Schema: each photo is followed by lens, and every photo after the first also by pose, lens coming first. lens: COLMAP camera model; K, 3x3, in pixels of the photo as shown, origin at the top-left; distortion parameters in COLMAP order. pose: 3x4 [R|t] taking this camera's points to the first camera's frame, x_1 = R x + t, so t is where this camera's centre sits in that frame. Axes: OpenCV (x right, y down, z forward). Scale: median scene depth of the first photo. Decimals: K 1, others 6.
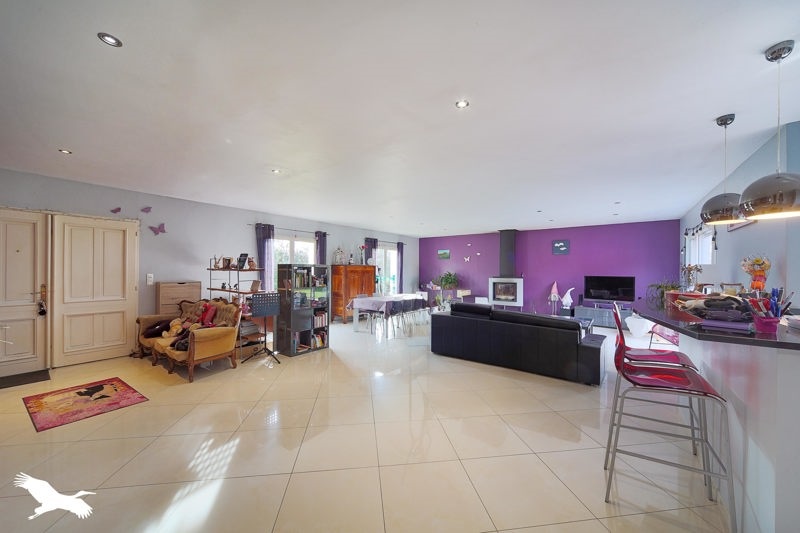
lens RADIAL K [[296.3, 0, 401.0], [0, 296.3, 271.7], [0, 0, 1]] dist [0.000903, 0.000093]
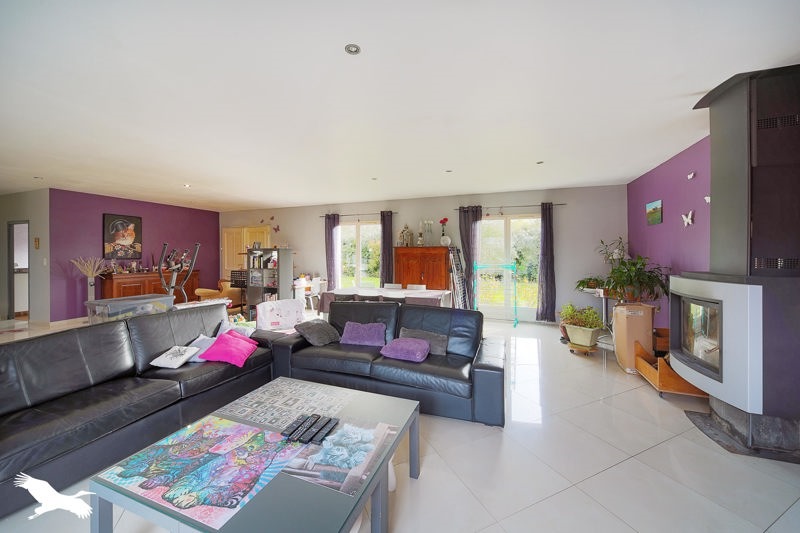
lens RADIAL K [[295.1, 0, 399.7], [0, 295.1, 254.9], [0, 0, 1]] dist [0.000411, 0.000081]
pose [[0.281594, -0.005010, -0.959520, 0.618321], [-0.002621, 0.999979, -0.005991, 0.005165], [0.959530, 0.004202, 0.281575, 0.786499]]
